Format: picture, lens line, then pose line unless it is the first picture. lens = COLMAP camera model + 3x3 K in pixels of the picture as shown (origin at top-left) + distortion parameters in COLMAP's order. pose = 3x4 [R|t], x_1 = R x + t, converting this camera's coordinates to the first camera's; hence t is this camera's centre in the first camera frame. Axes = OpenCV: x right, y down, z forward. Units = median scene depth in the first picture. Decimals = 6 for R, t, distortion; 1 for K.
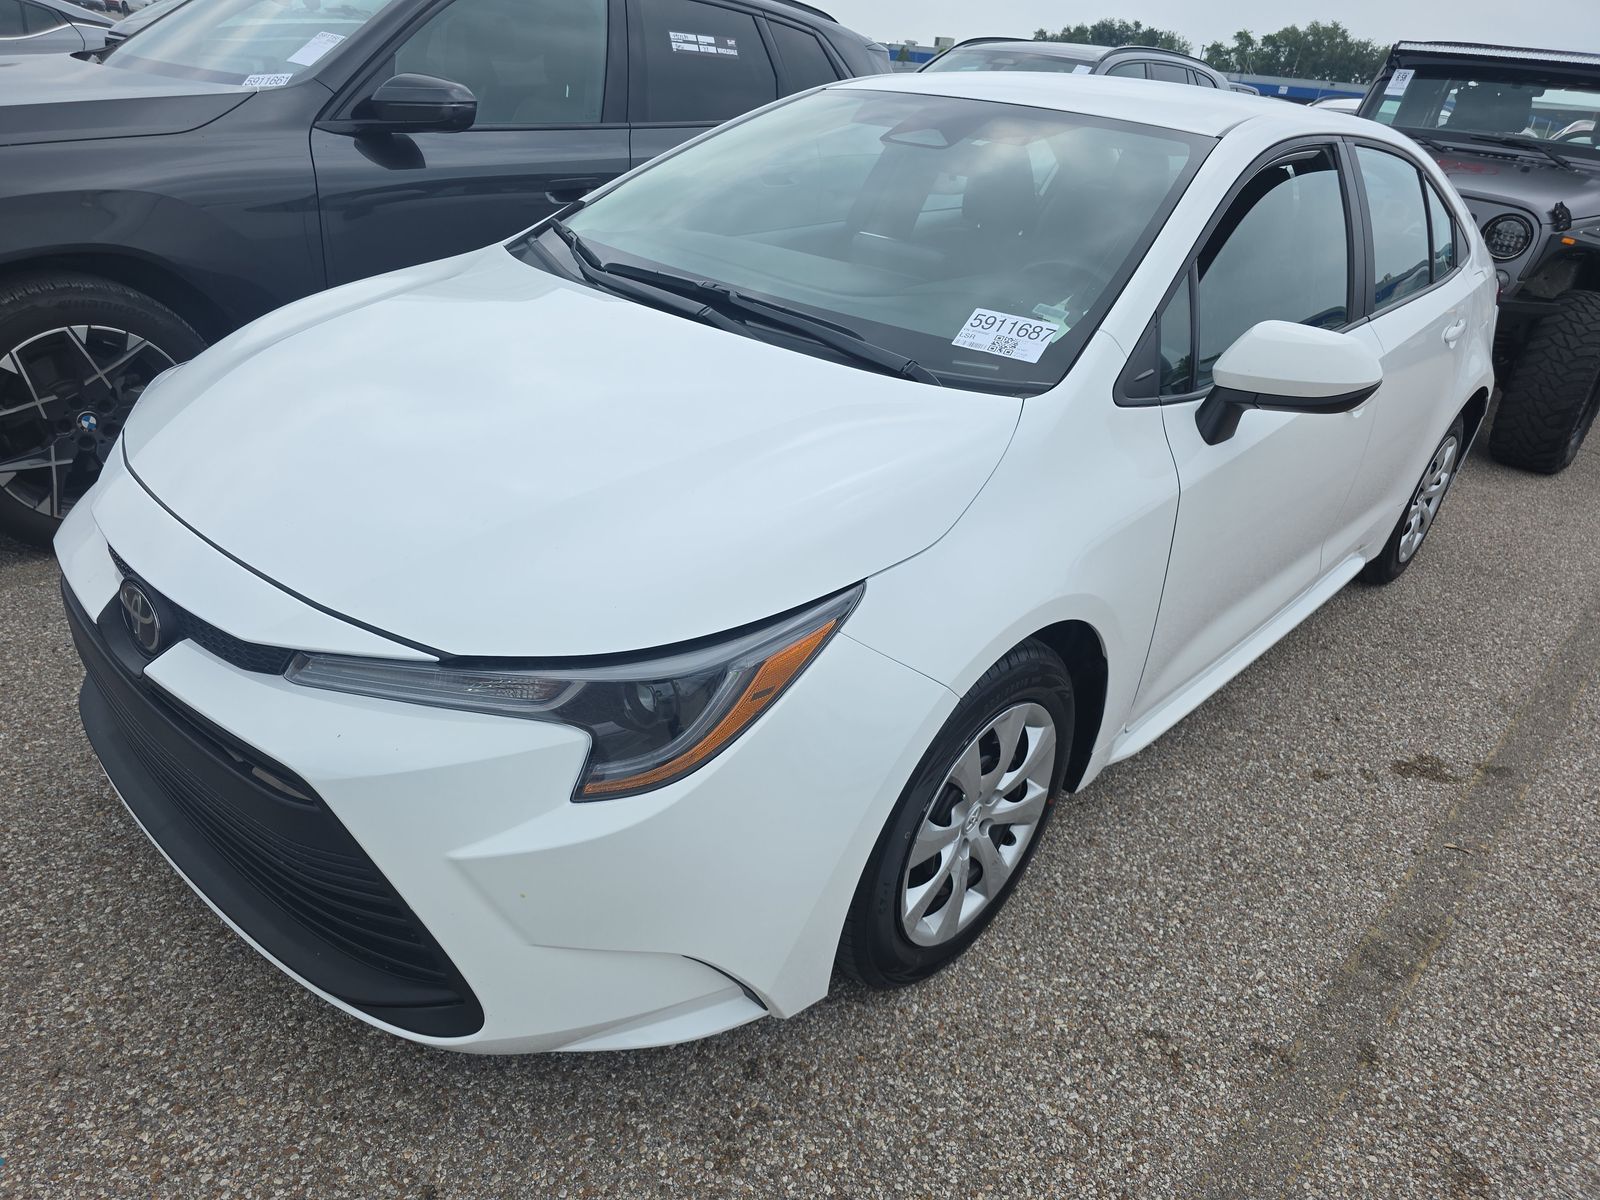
lens RADIAL K [[1086.6, 0, 800.0], [0, 1086.6, 600.0], [0, 0, 1]] dist [0.028333, -0.030817]
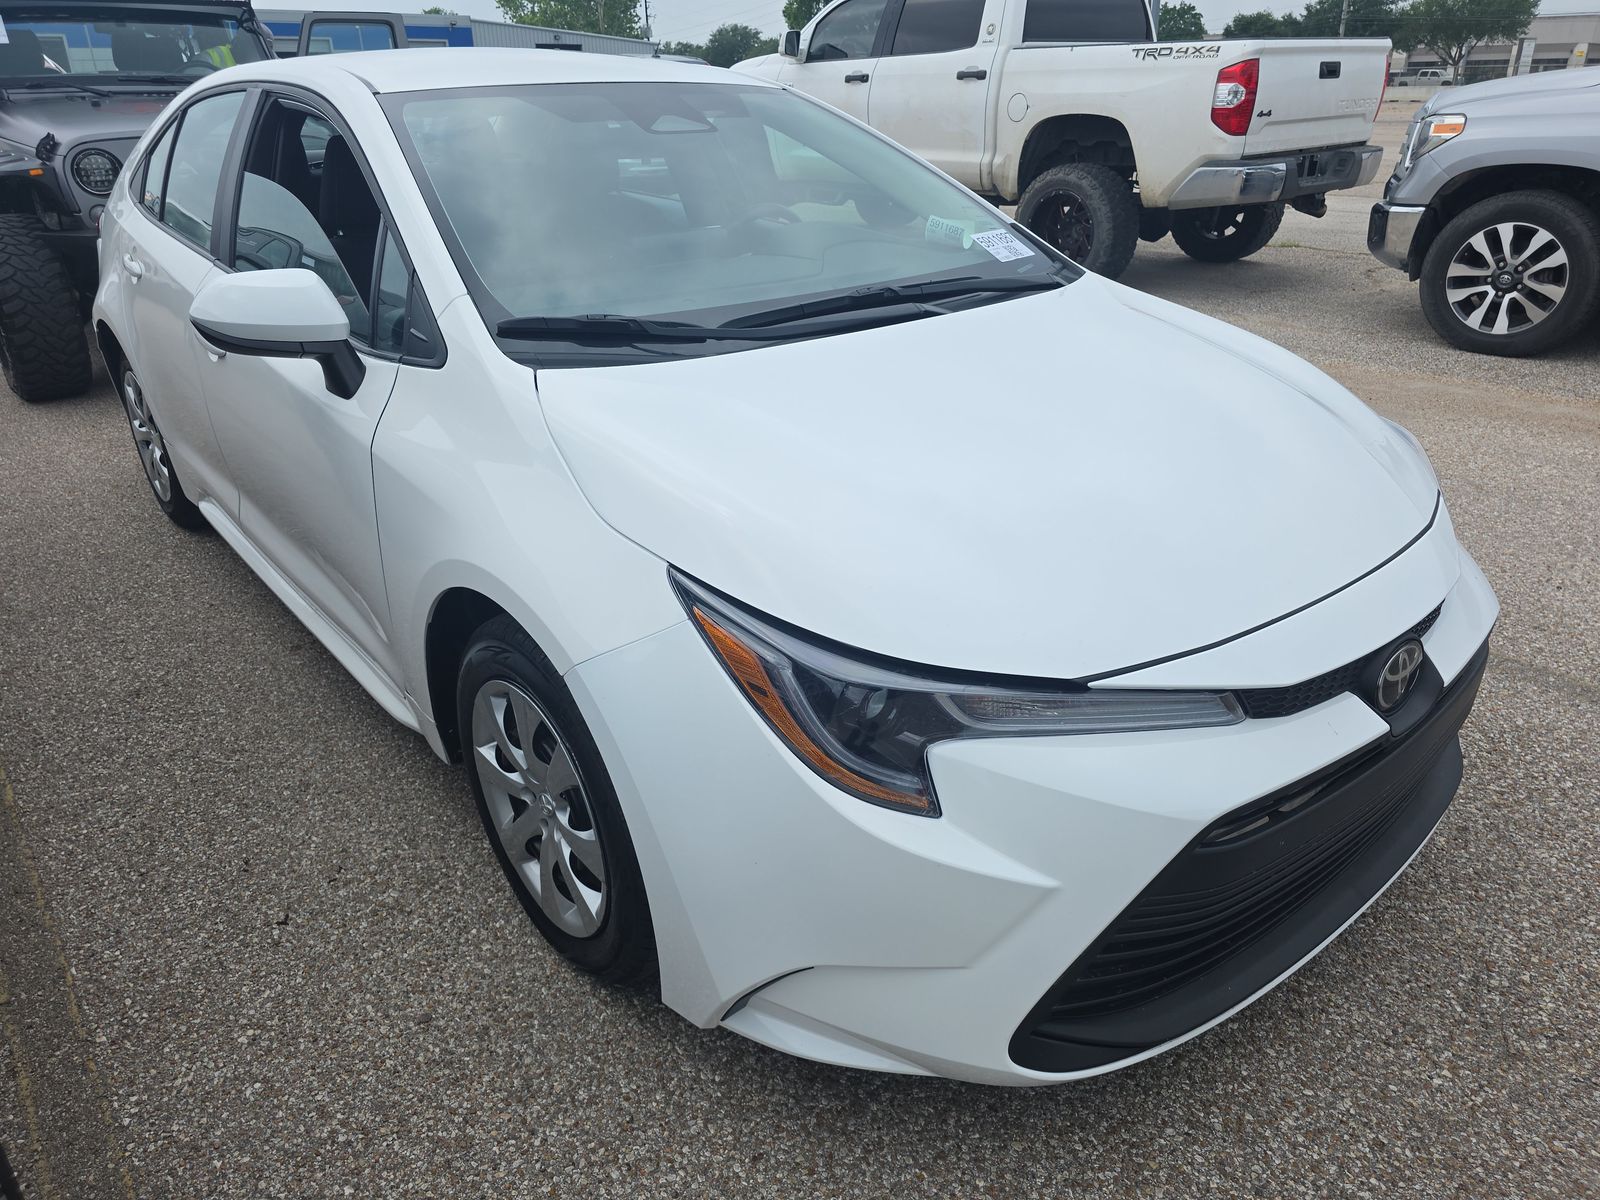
lens RADIAL K [[1077.6, 0, 797.9], [0, 1077.6, 593.1], [0, 0, 1]] dist [0.034949, -0.033461]
pose [[0.134947, -0.510420, 0.849271, -1.302656], [0.455920, 0.792974, 0.404140, -0.607108], [-0.879731, 0.332662, 0.339720, 0.994108]]
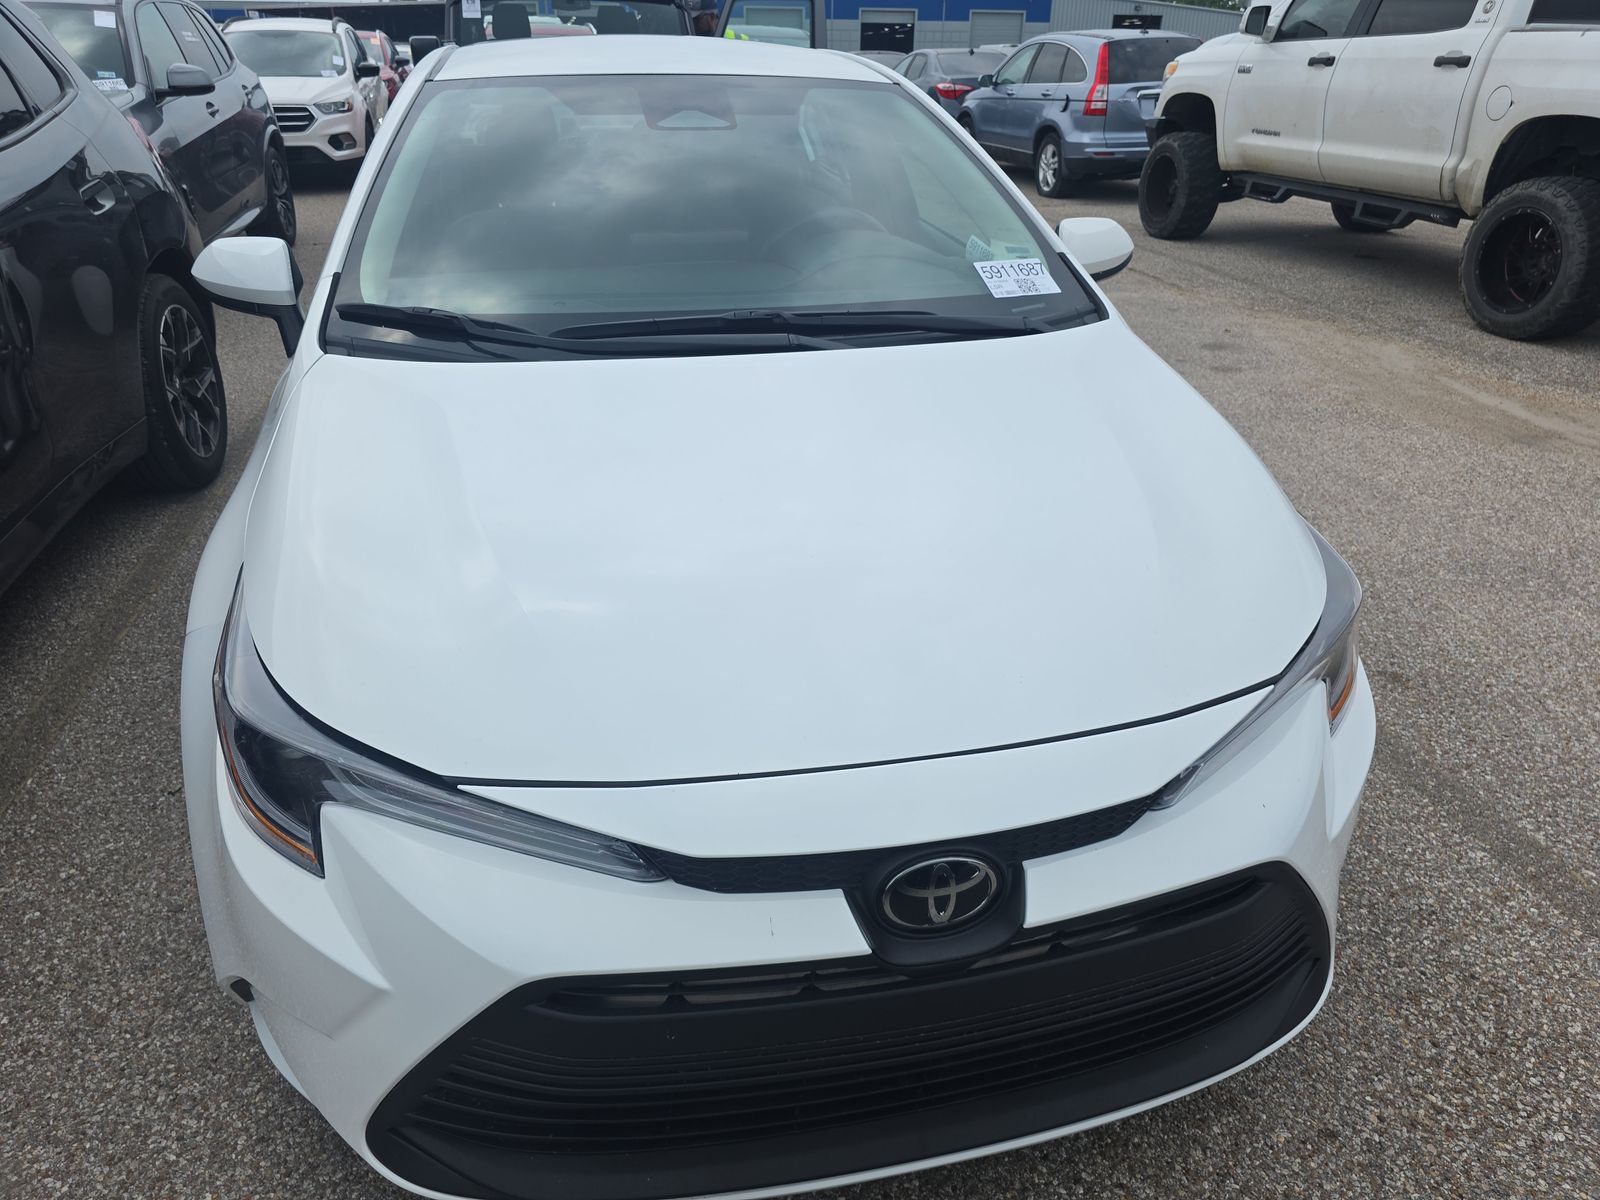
lens RADIAL K [[1086.6, 0, 800.0], [0, 1086.6, 600.0], [0, 0, 1]] dist [0.028333, -0.030817]
pose [[0.568642, -0.449934, 0.688626, -0.966330], [0.404620, 0.881864, 0.242071, -0.342563], [-0.716191, 0.140980, 0.683517, 0.463945]]
